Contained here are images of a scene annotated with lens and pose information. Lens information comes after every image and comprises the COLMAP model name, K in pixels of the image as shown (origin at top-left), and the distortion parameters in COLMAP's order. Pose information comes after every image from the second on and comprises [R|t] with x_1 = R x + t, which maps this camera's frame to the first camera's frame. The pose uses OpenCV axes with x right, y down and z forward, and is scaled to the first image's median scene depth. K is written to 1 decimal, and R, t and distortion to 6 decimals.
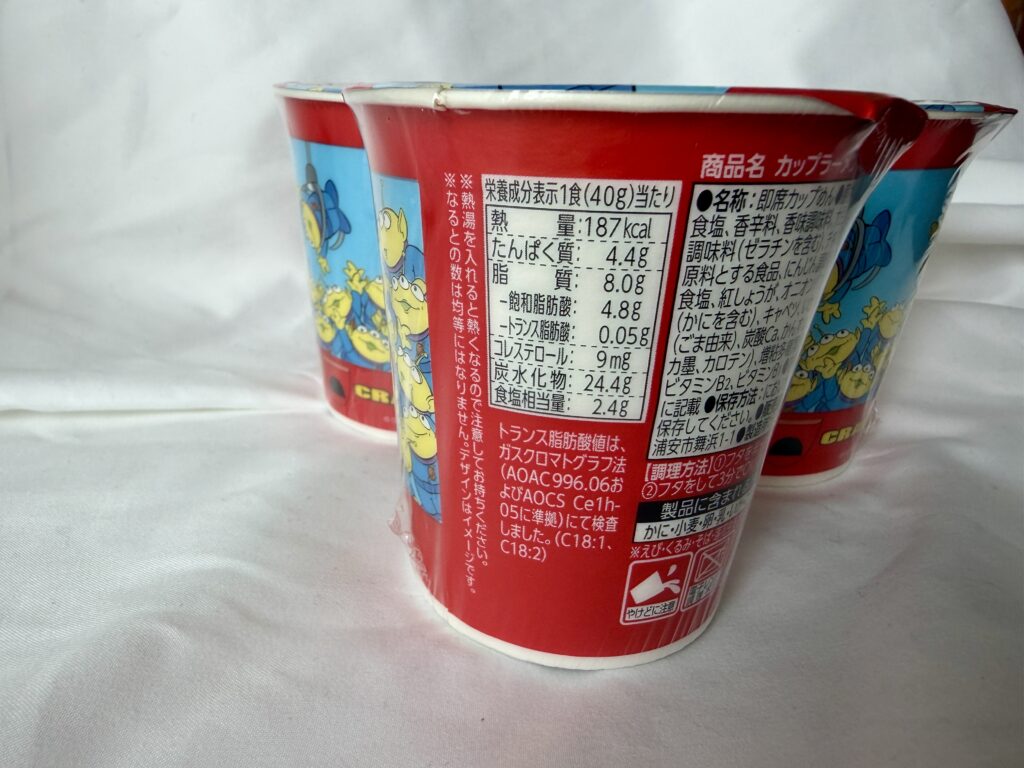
lens RADIAL K [[739.6, 0, 510.4], [0, 739.6, 385.4], [0, 0, 1]] dist [0.077705, -0.032836]
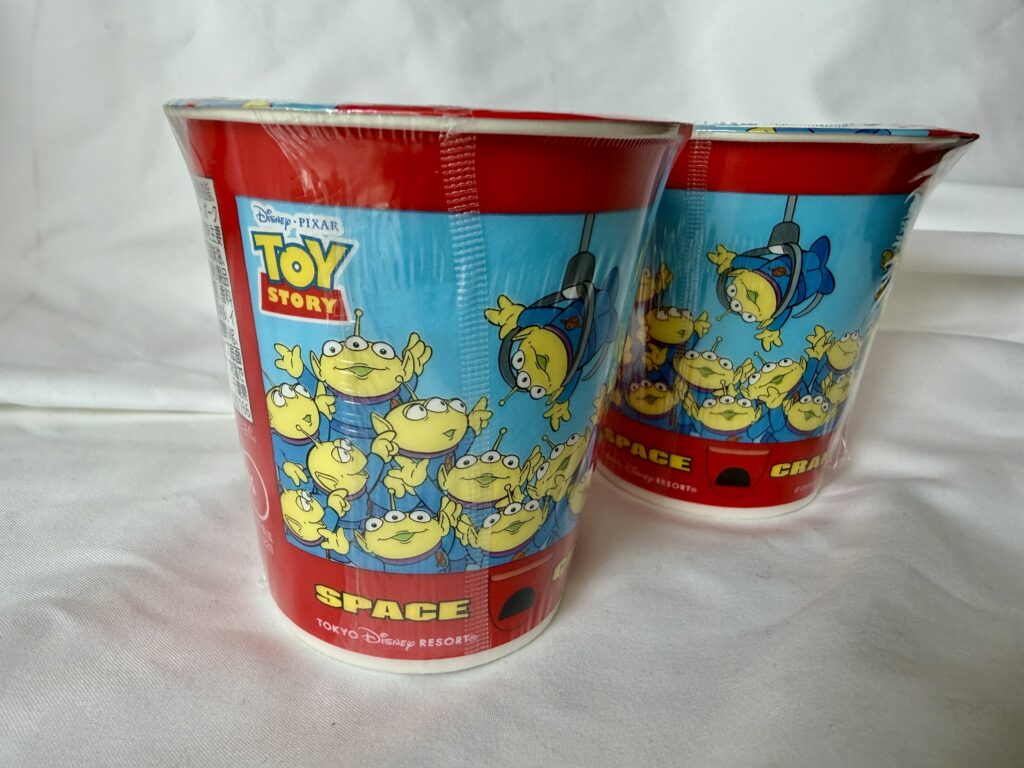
lens RADIAL K [[739.6, 0, 503.1], [0, 739.6, 391.6], [0, 0, 1]] dist [0.077705, -0.032836]
pose [[0.993128, 0.044523, -0.108237, 0.175667], [-0.046640, 0.998765, -0.017104, 0.001848], [0.107342, 0.022035, 0.993978, 0.003467]]
